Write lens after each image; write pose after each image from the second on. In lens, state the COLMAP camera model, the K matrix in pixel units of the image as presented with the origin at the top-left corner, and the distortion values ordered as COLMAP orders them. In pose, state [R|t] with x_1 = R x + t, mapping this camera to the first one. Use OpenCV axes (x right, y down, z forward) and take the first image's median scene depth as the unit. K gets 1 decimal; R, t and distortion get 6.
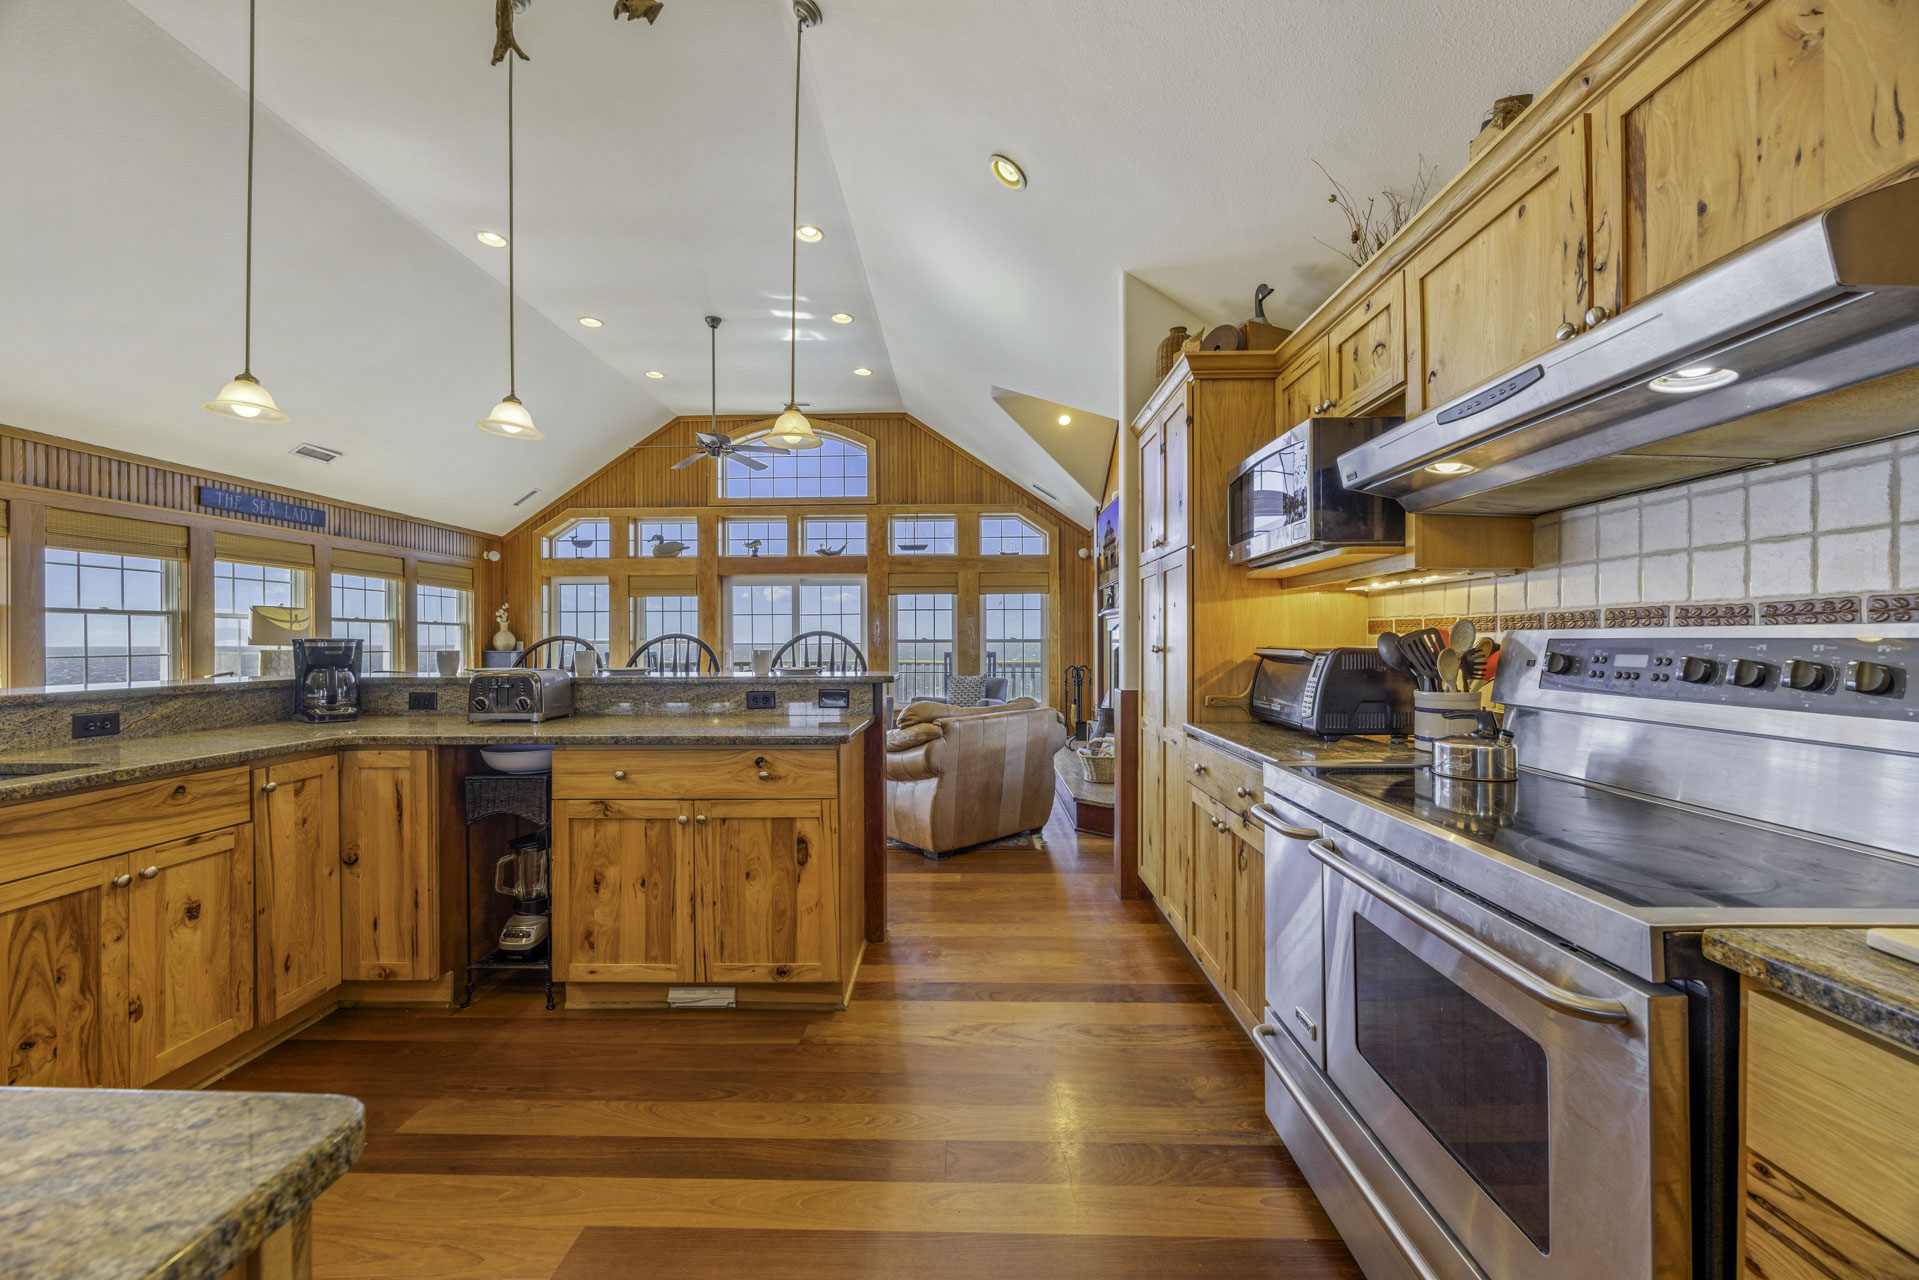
lens RADIAL K [[745.5, 0, 956.8], [0, 745.5, 640.4], [0, 0, 1]] dist [-0.009200, 0.003528]
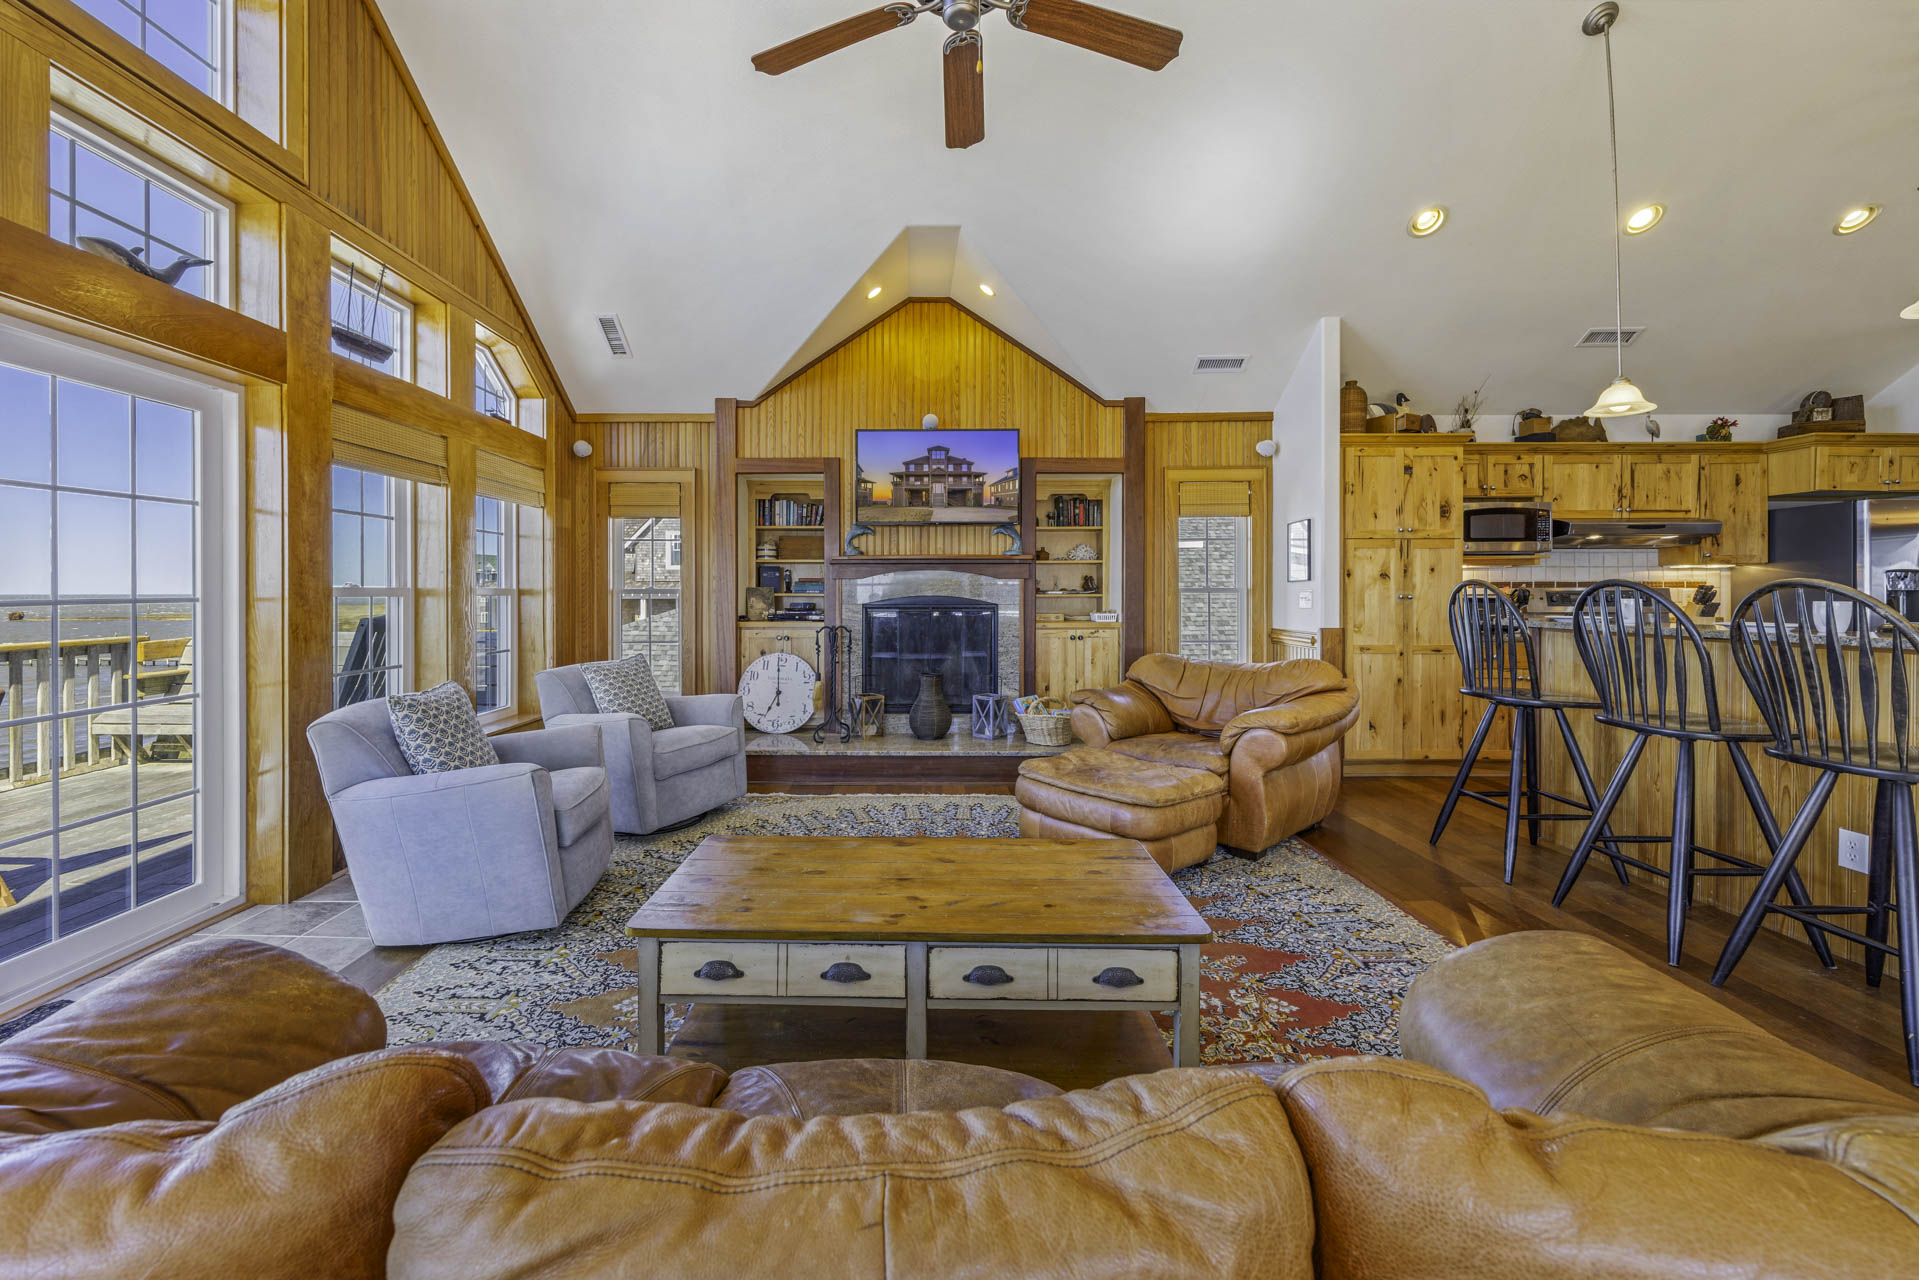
lens RADIAL K [[791.7, 0, 930.7], [0, 791.7, 602.4], [0, 0, 1]] dist [-0.002346, -0.000028]
pose [[-0.044993, -0.010557, 0.998932, -0.479718], [0.000532, 0.999944, 0.010591, 0.002015], [-0.998987, 0.001008, -0.044985, 0.734424]]
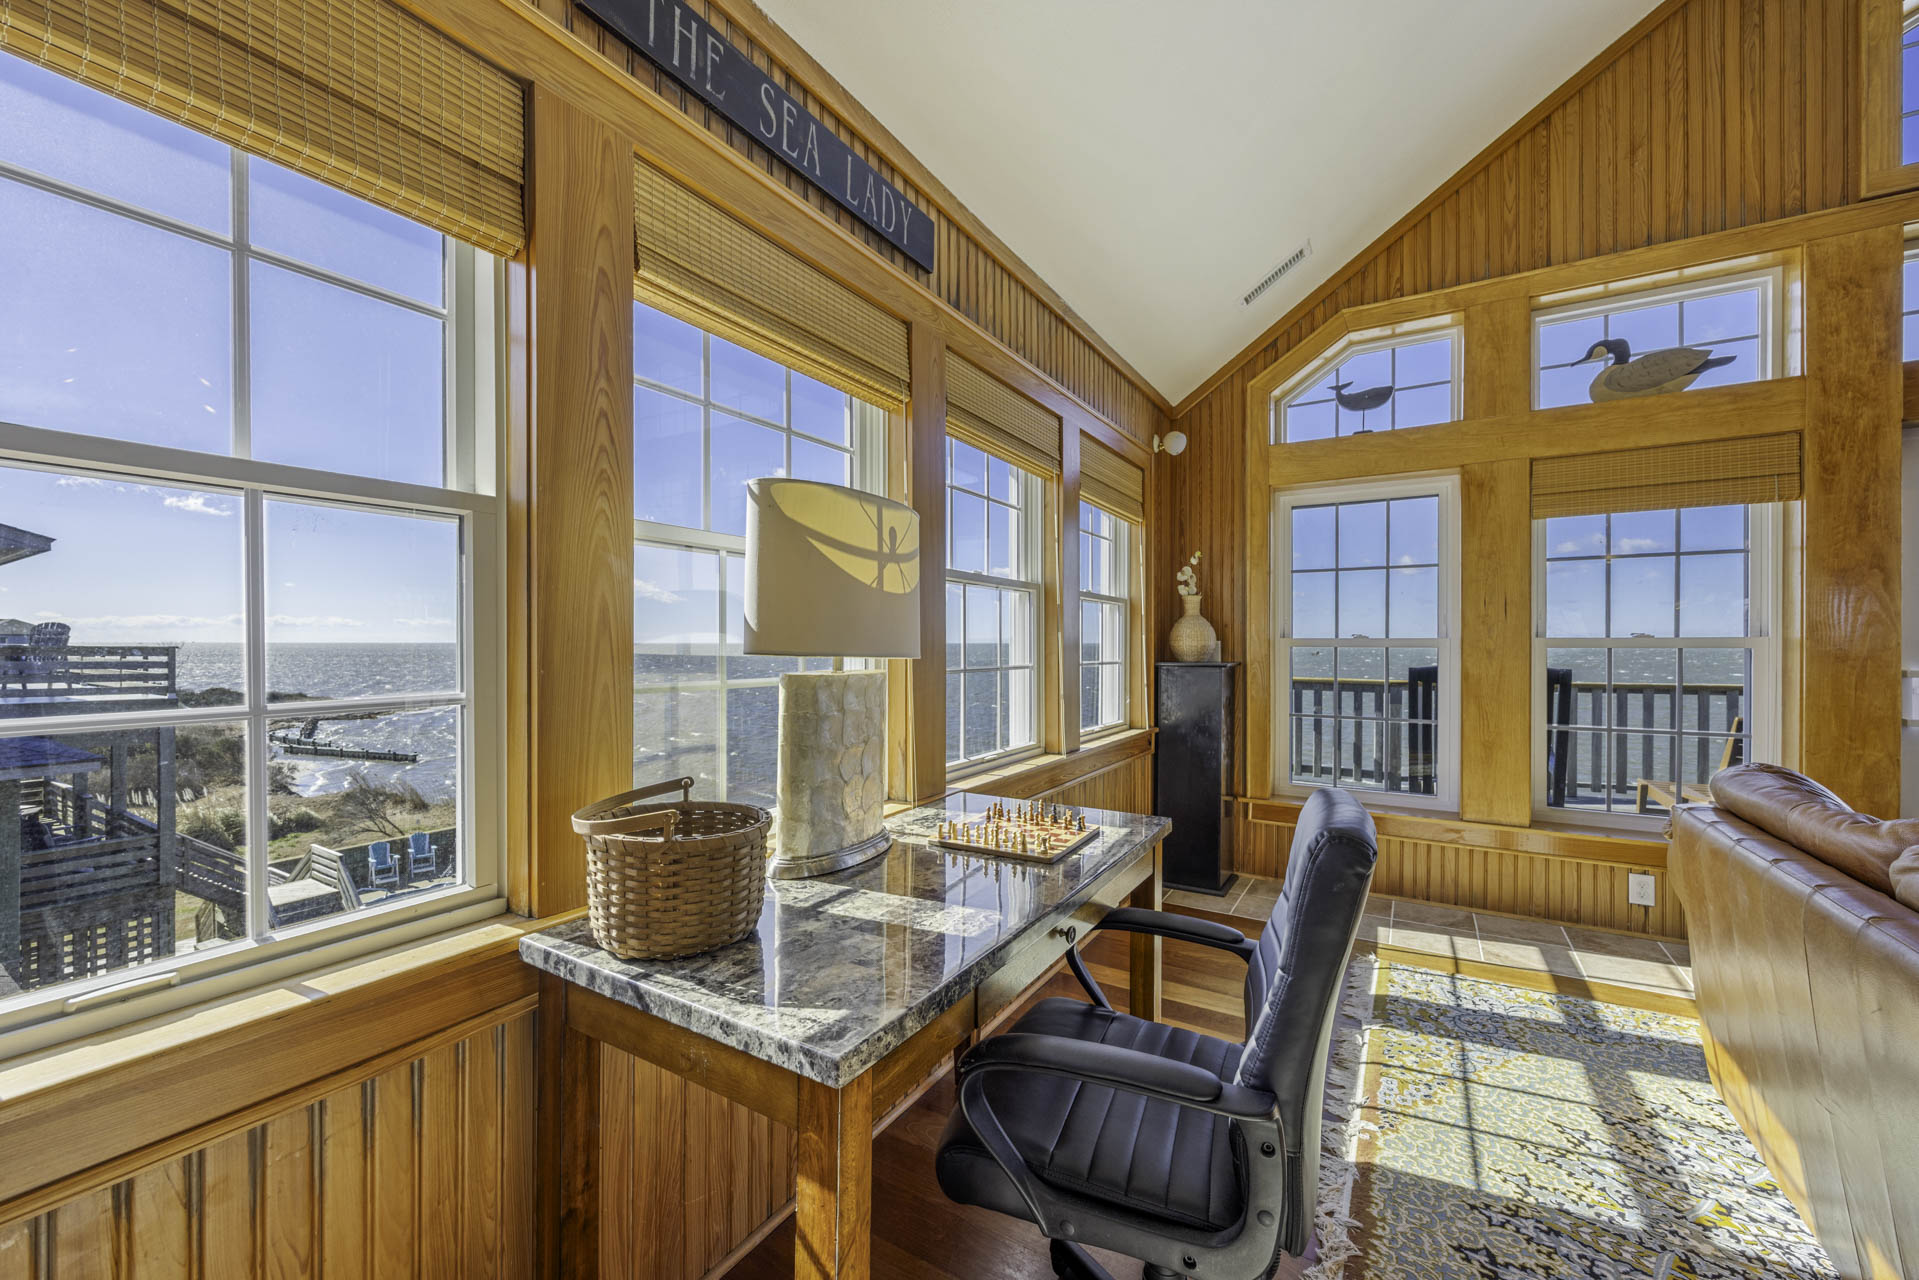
lens RADIAL K [[745.5, 0, 922.8], [0, 745.5, 646.8], [0, 0, 1]] dist [-0.009200, 0.003528]
pose [[0.859507, 0.002443, -0.511118, -0.519746], [0.002461, 0.999957, 0.008919, 0.000939], [0.511118, -0.008923, 0.859464, 0.545393]]
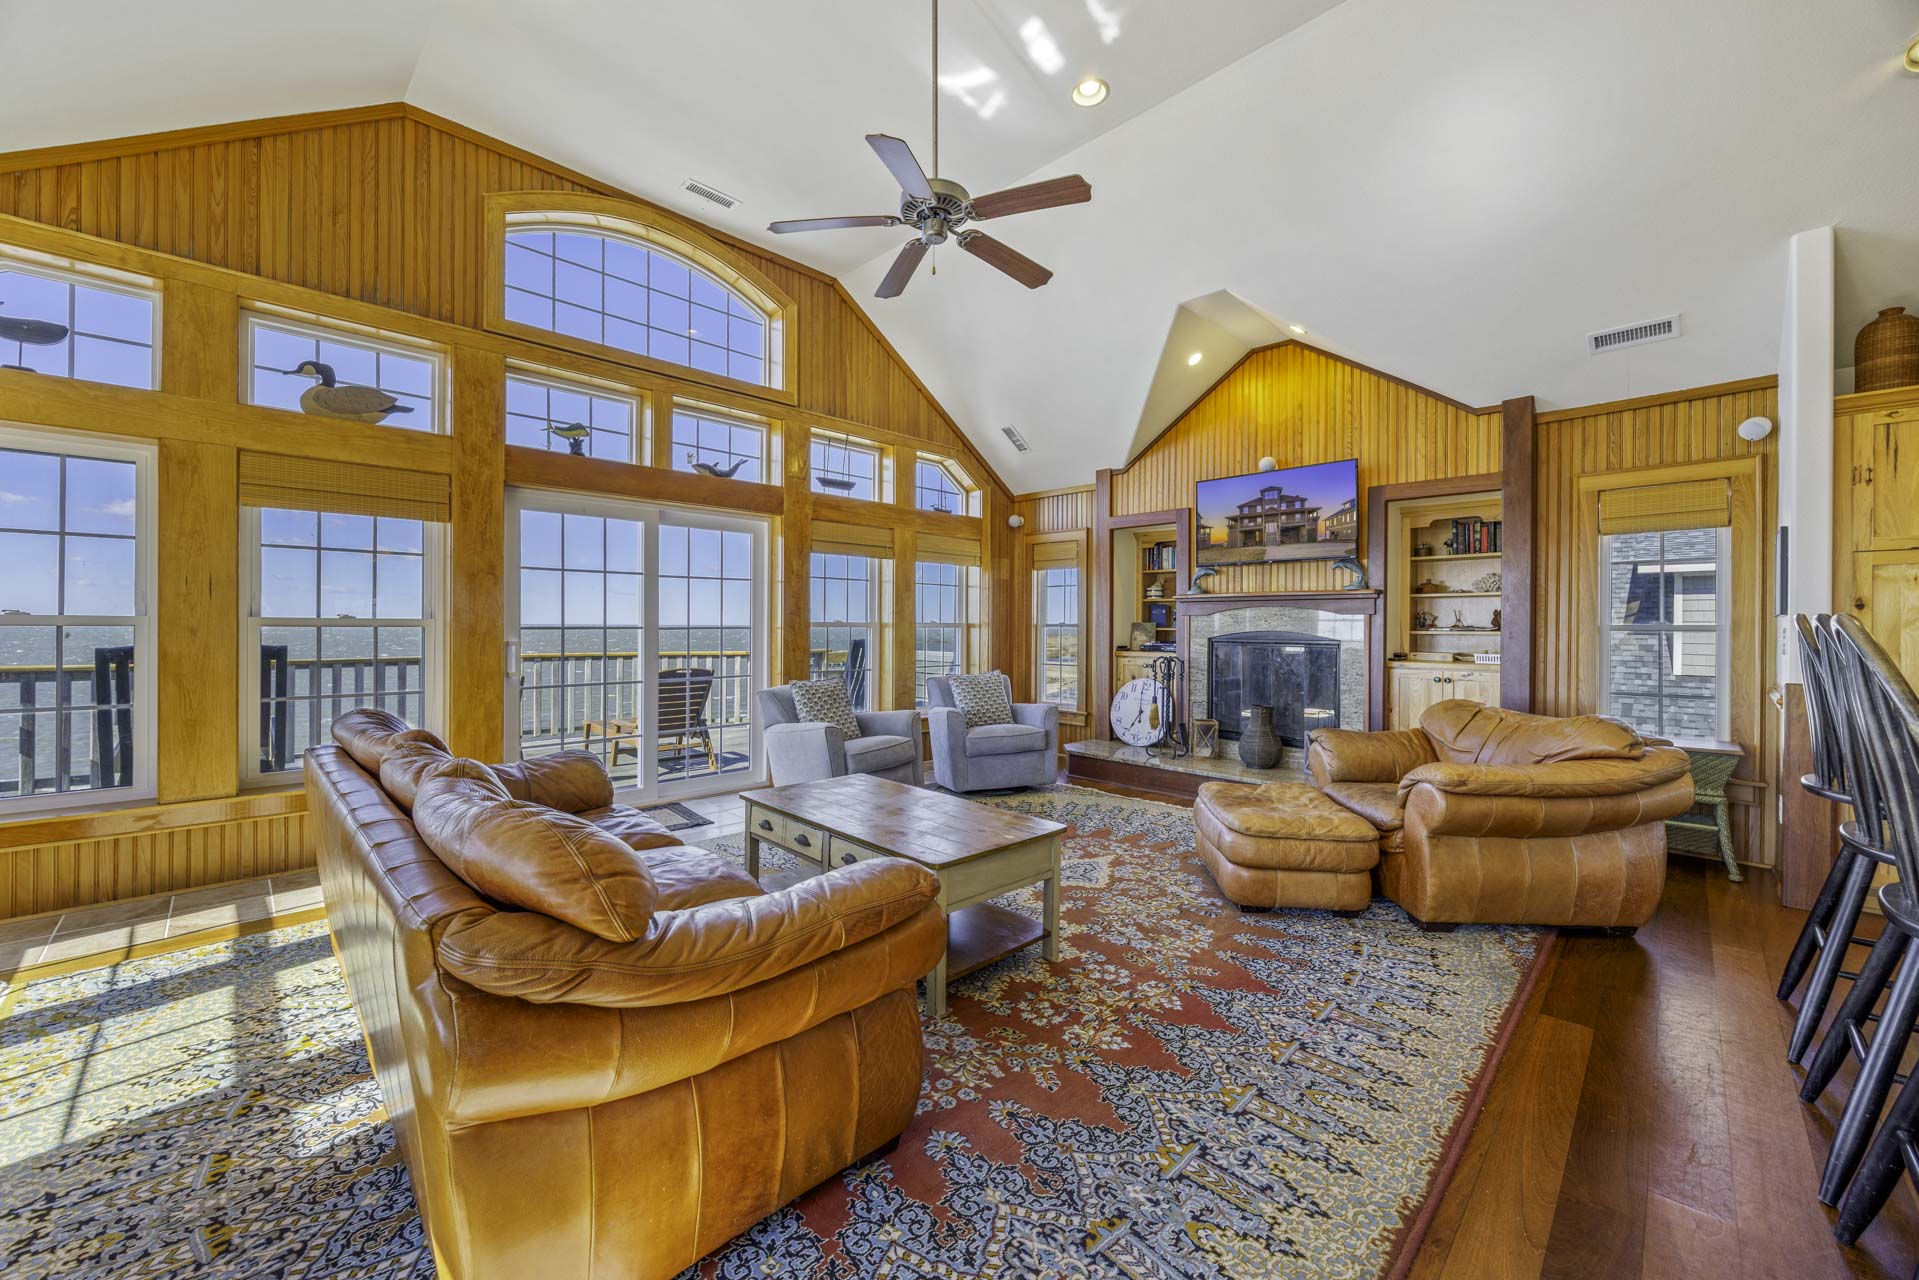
lens RADIAL K [[745.5, 0, 950.6], [0, 745.5, 627.3], [0, 0, 1]] dist [-0.009200, 0.003528]
pose [[0.682707, 0.006560, 0.730662, -0.477670], [-0.009106, 0.999958, -0.000470, 0.002795], [-0.730635, -0.006333, 0.682739, 0.475234]]
